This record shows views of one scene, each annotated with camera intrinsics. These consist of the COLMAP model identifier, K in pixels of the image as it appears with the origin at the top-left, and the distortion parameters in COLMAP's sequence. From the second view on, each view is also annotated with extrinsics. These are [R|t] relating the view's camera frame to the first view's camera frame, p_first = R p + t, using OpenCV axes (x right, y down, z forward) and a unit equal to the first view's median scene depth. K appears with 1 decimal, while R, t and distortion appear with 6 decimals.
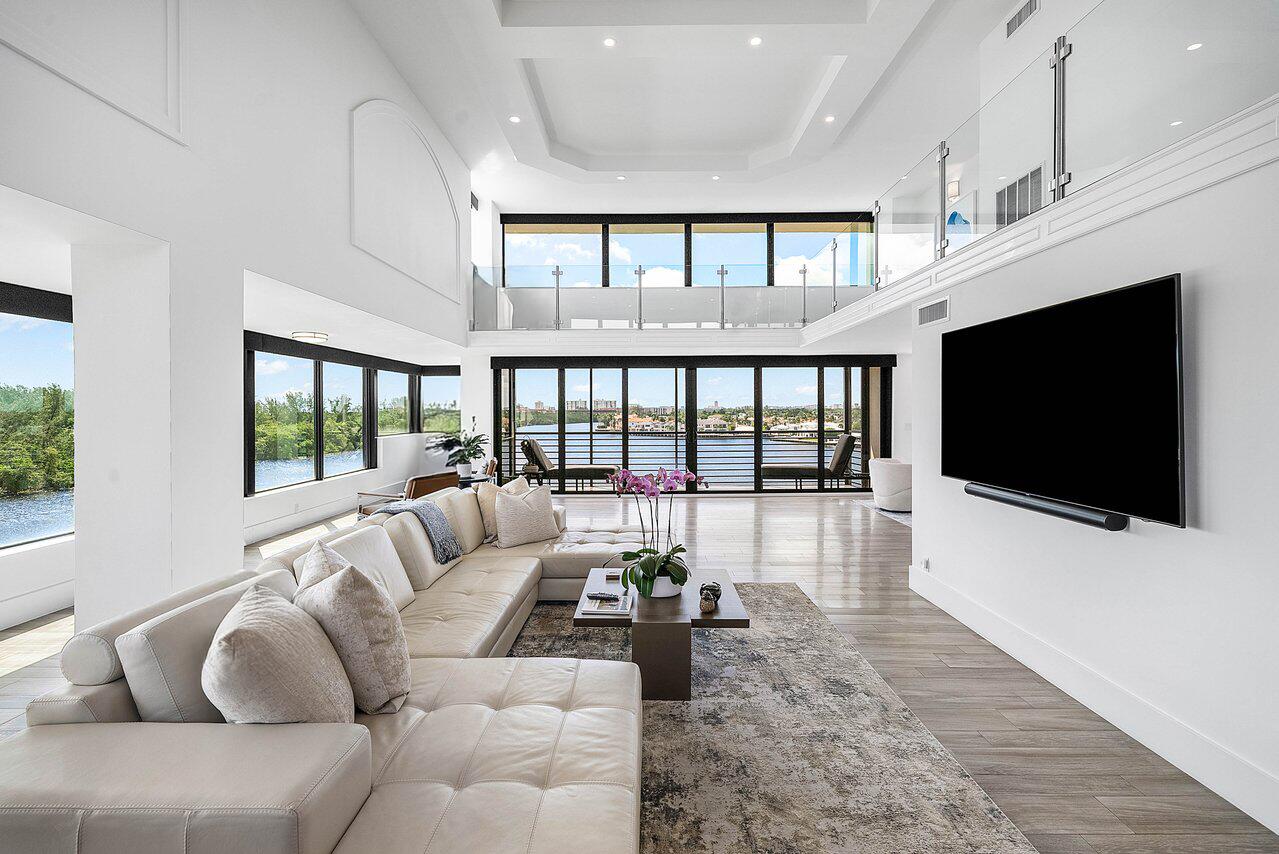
lens RADIAL K [[581.1, 0, 650.0], [0, 581.1, 410.3], [0, 0, 1]] dist [-0.002205, 0.000001]
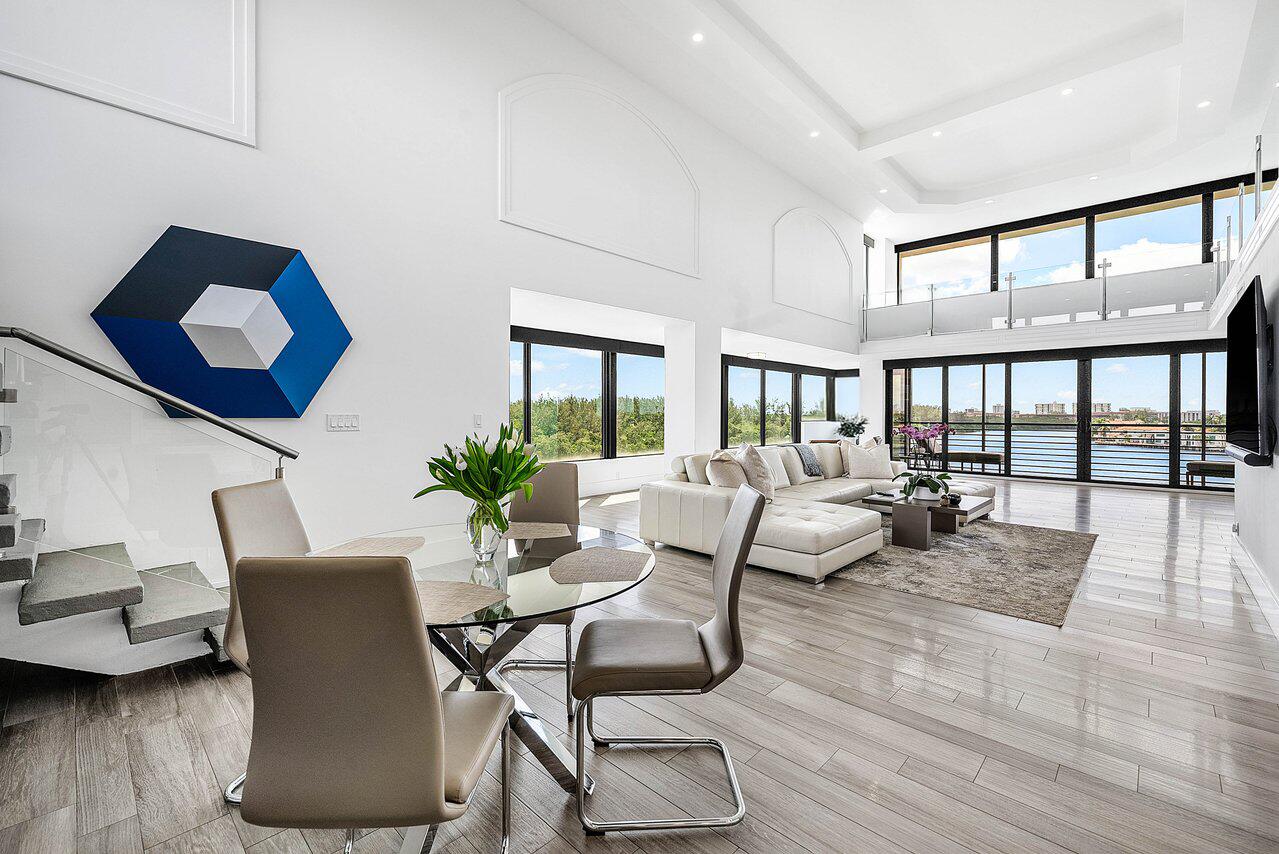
lens RADIAL K [[550.7, 0, 639.5], [0, 550.7, 427.0], [0, 0, 1]] dist [0.000736, 0.000153]
pose [[0.718835, 0.022568, -0.694814, 0.188399], [-0.006013, 0.999637, 0.026248, 0.026611], [0.695154, -0.014690, 0.718710, -0.253061]]
